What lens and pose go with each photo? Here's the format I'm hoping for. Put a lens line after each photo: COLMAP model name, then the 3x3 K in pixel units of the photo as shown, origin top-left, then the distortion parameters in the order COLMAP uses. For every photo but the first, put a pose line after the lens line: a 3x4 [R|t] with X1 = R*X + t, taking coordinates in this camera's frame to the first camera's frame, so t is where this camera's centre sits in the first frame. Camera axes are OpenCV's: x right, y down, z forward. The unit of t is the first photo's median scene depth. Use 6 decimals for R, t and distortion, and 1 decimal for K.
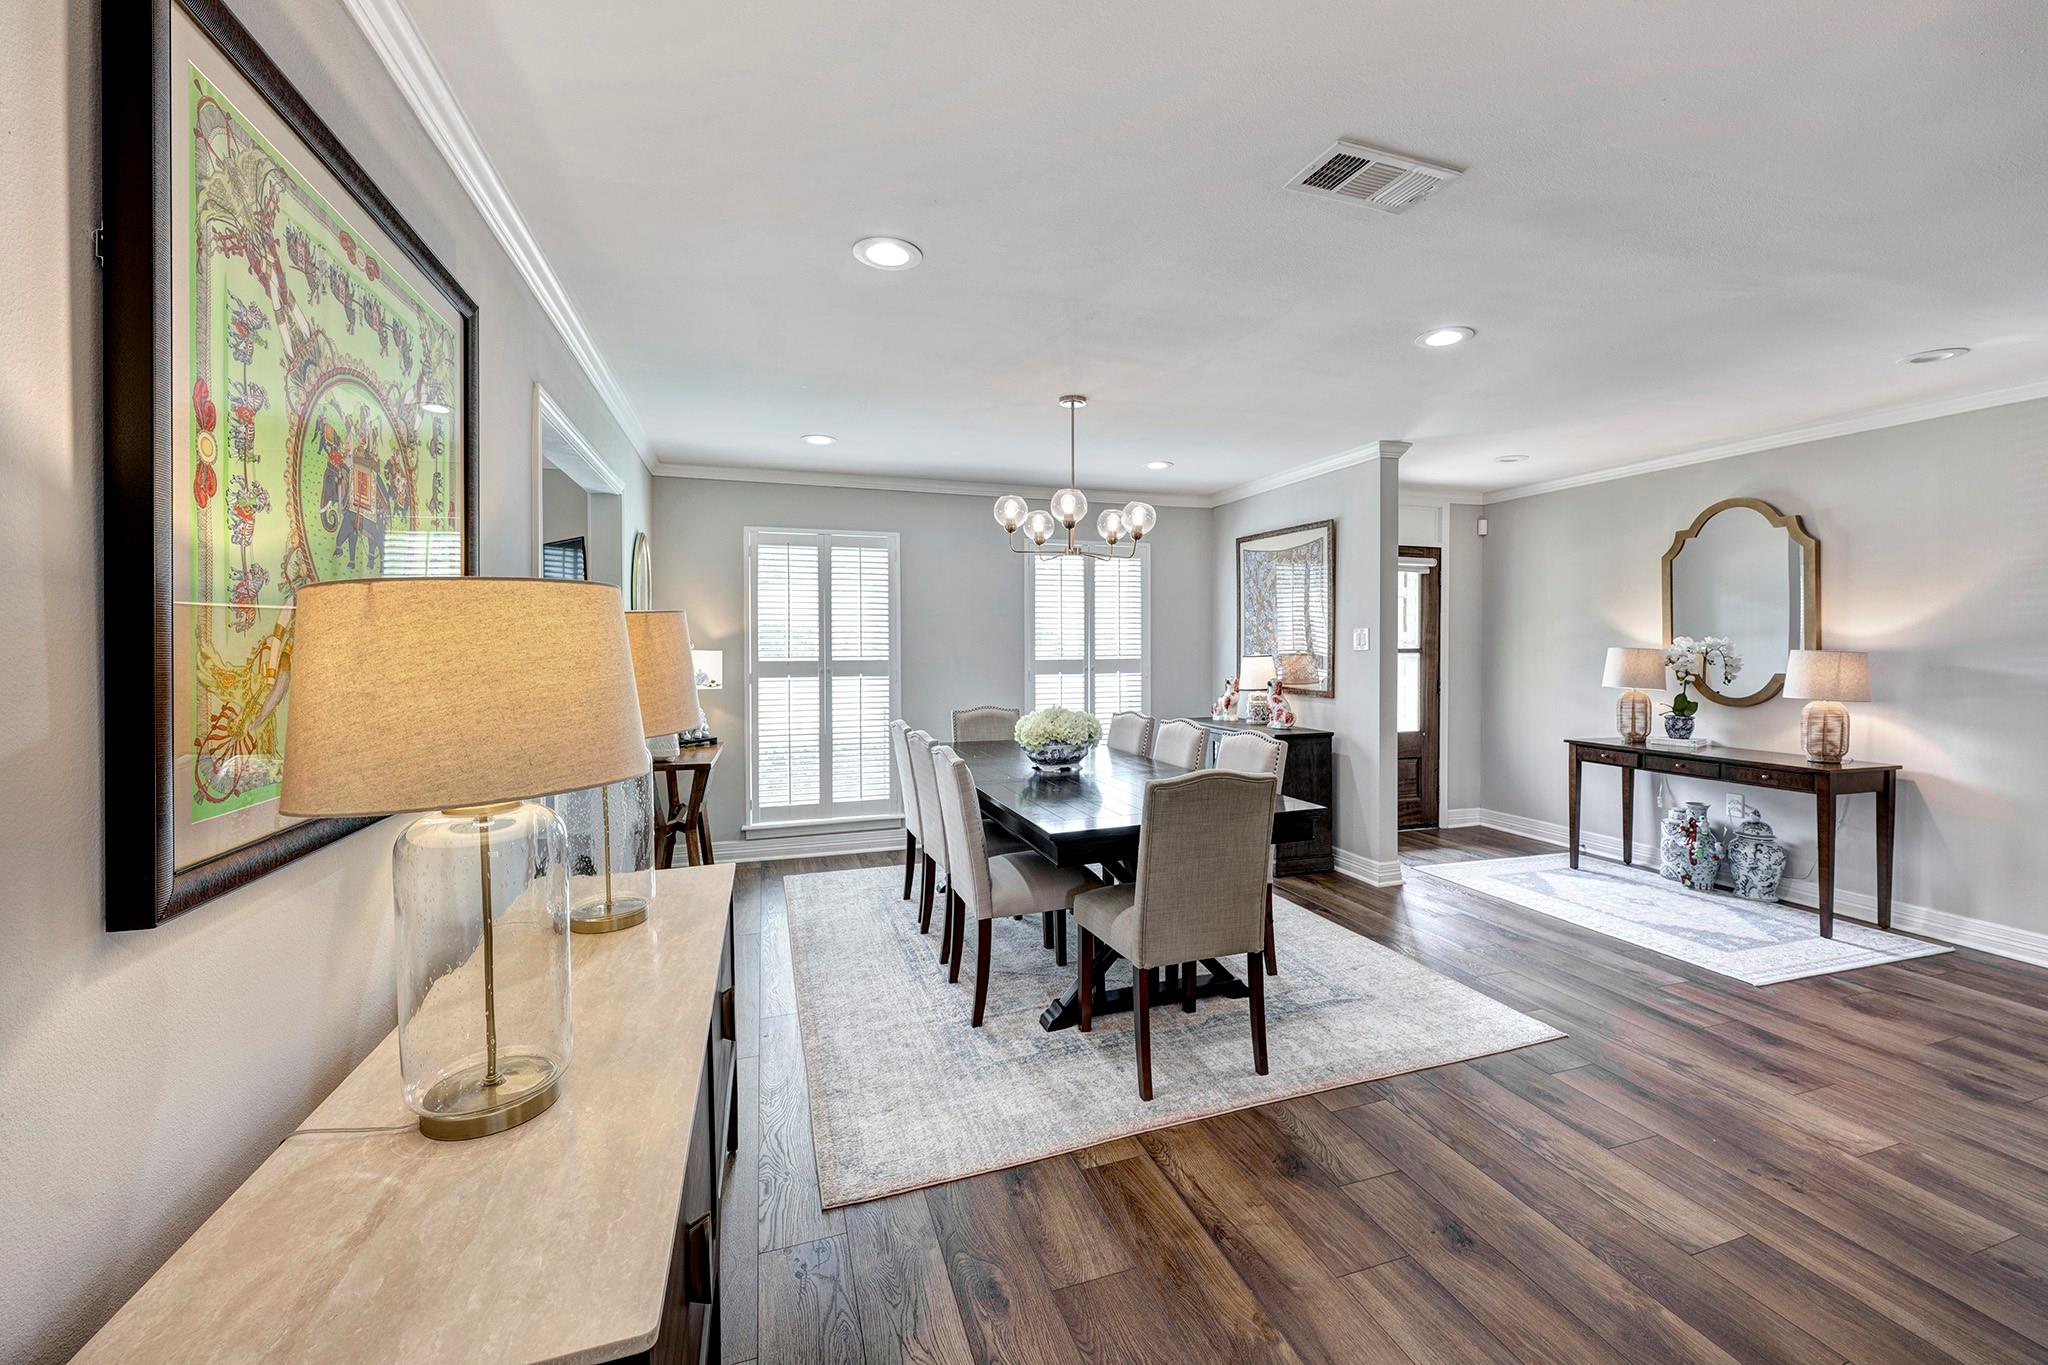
lens RADIAL K [[842.7, 0, 1053.6], [0, 842.7, 679.2], [0, 0, 1]] dist [-0.012036, 0.000439]
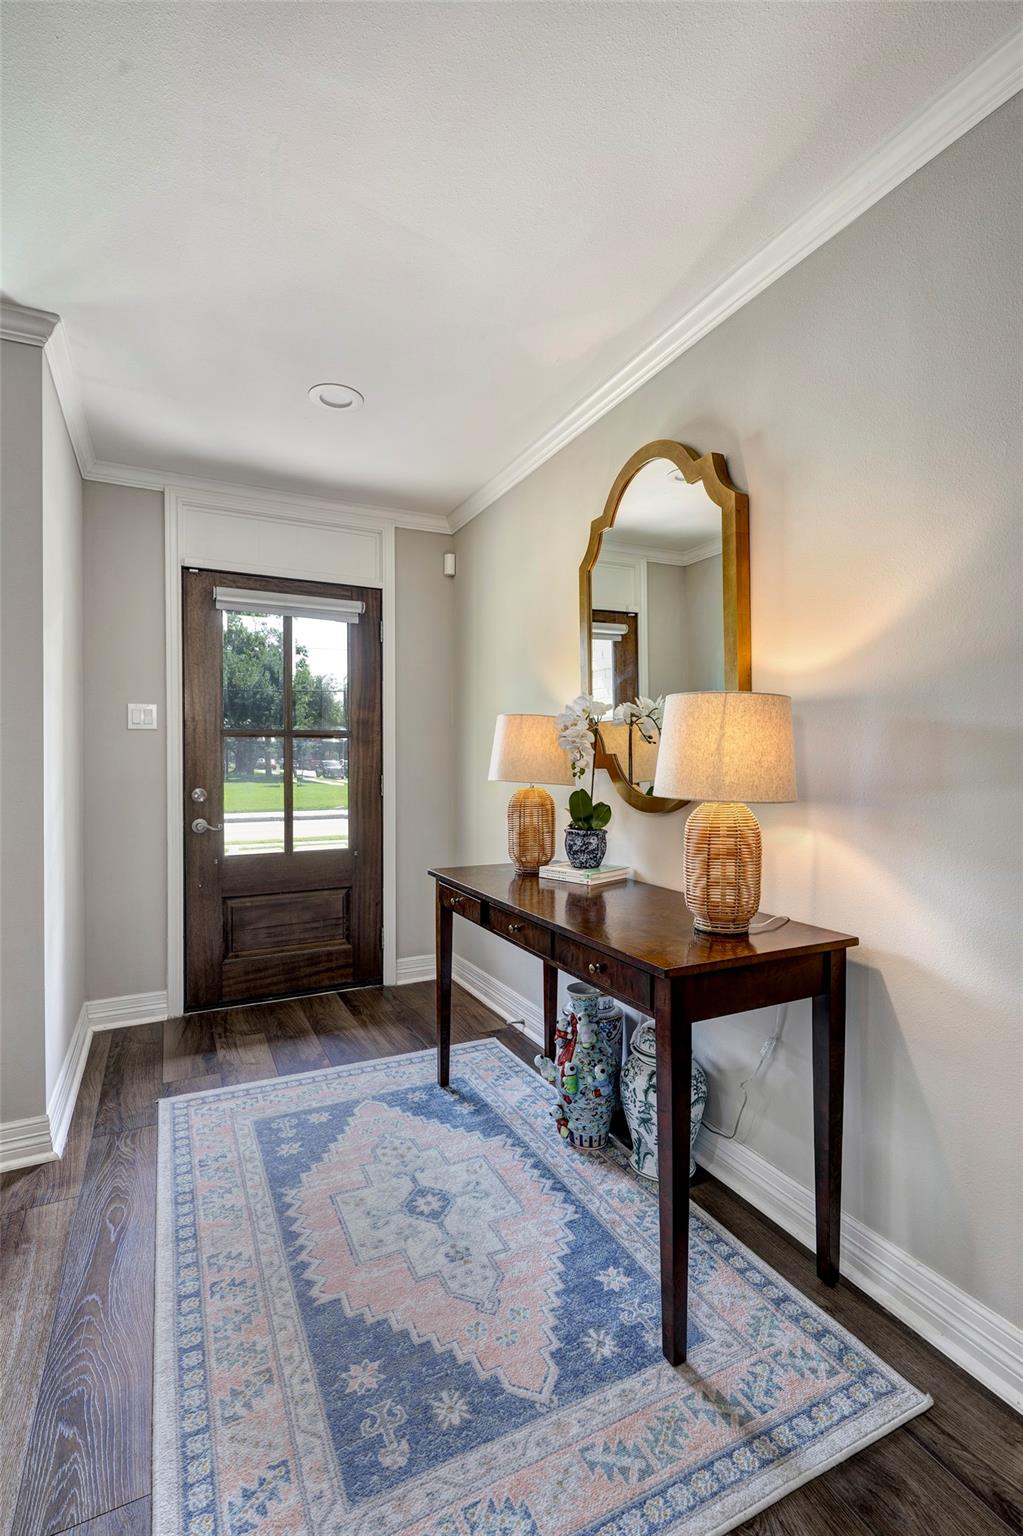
lens RADIAL K [[698.8, 0, 518.2], [0, 698.8, 788.3], [0, 0, 1]] dist [-0.001739, -0.000101]
pose [[0.990340, -0.011904, 0.138150, 0.620588], [0.011361, 0.999924, 0.004719, 0.012171], [-0.138196, -0.003104, 0.990400, 0.509291]]
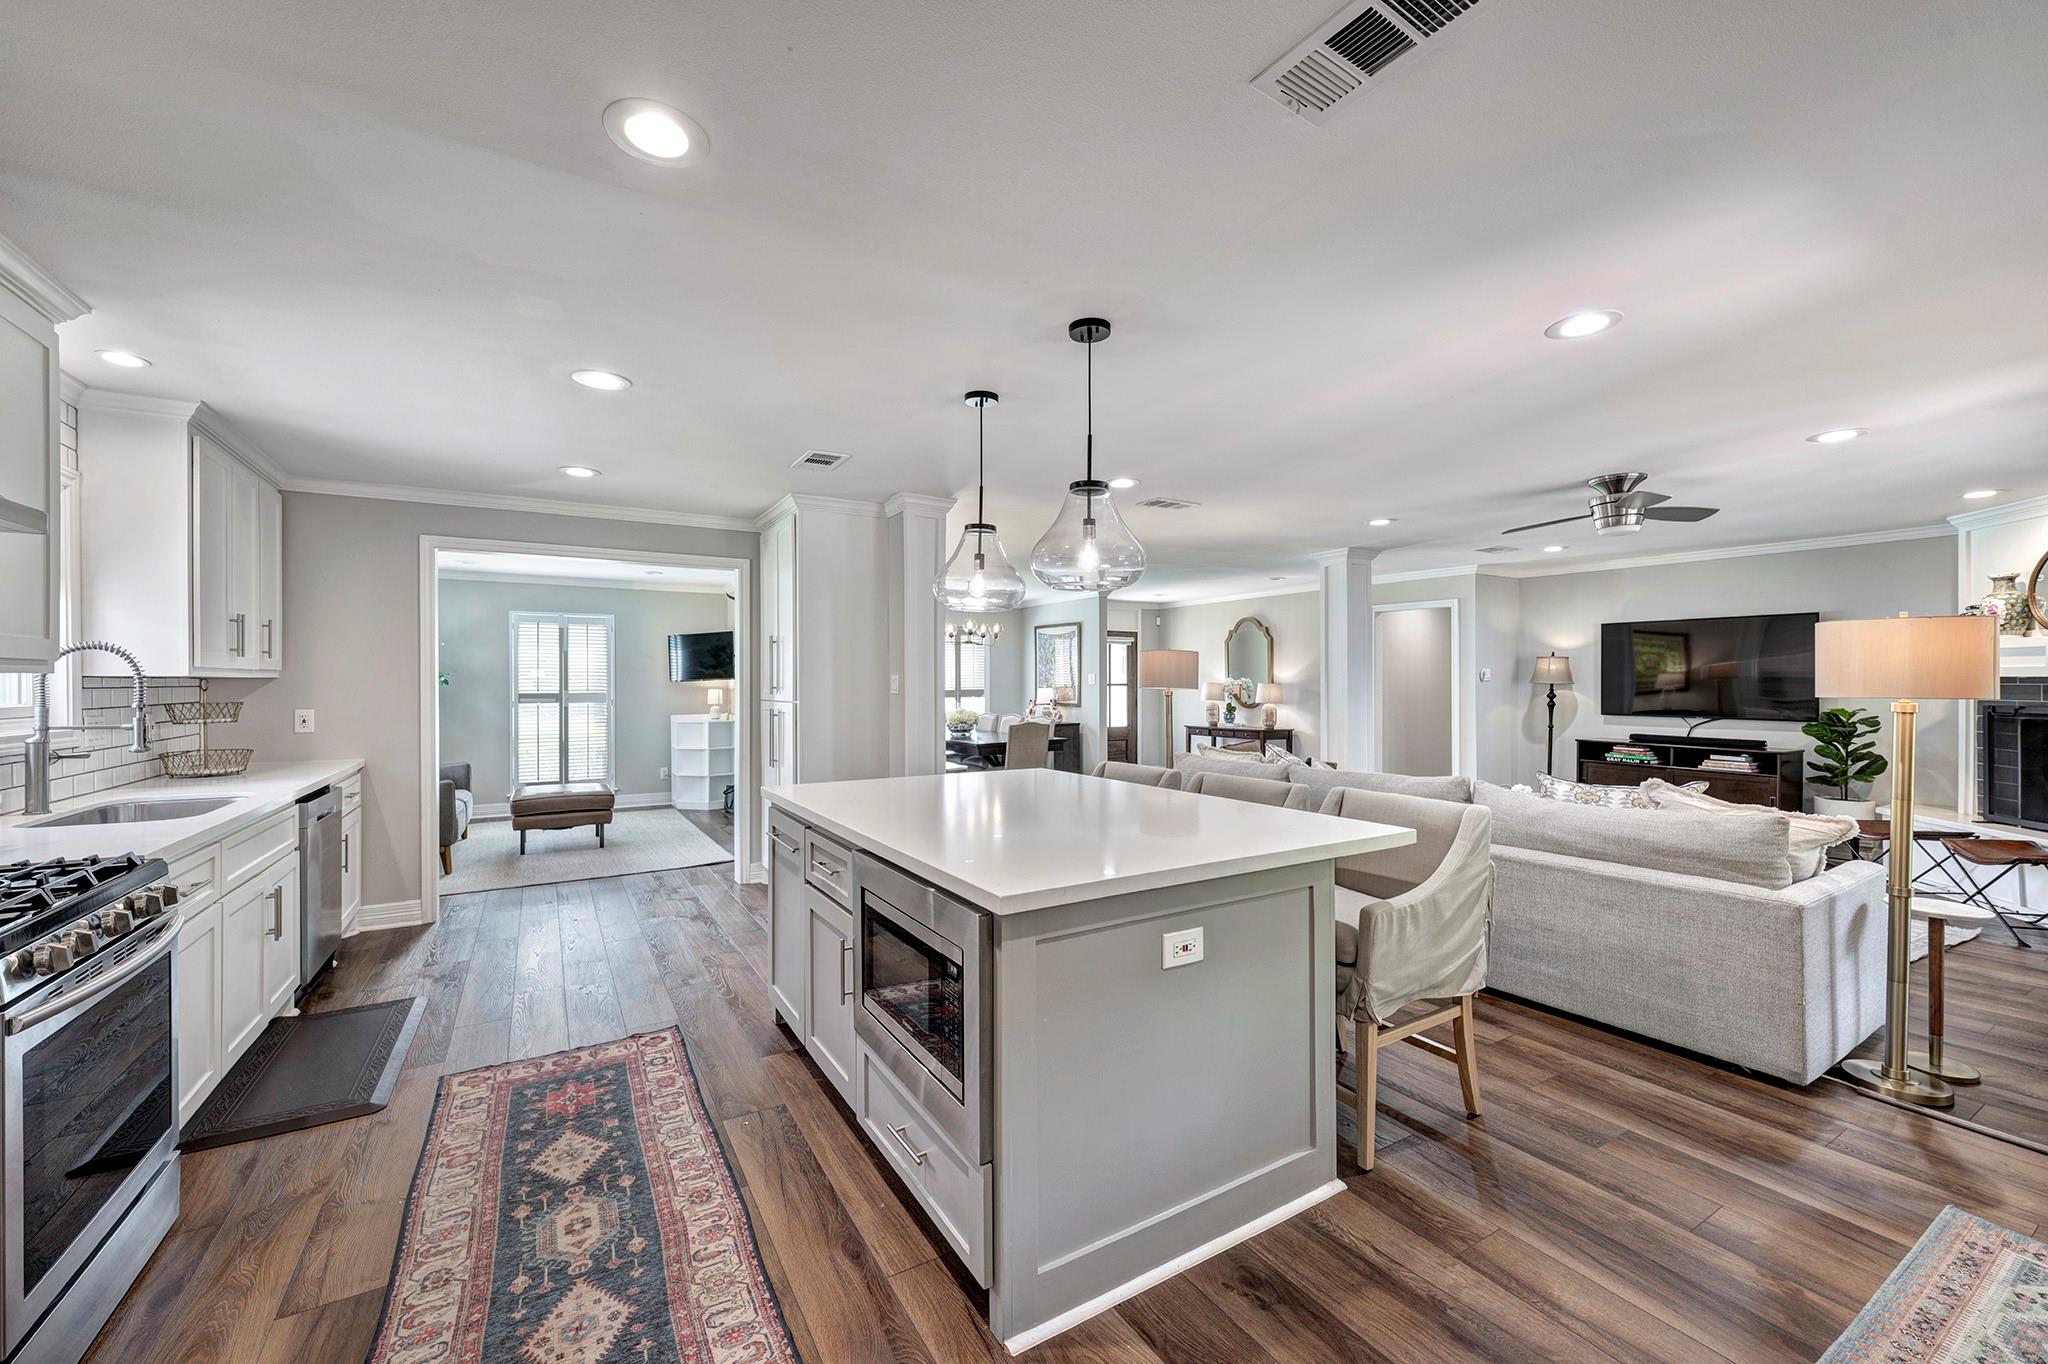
lens RADIAL K [[842.7, 0, 1053.6], [0, 842.7, 678.7], [0, 0, 1]] dist [-0.012036, 0.000439]
pose [[0.972000, -0.004028, 0.234948, -0.233754], [0.014597, 0.998957, -0.043261, 0.042334], [-0.234529, 0.045479, 0.971045, -1.060783]]
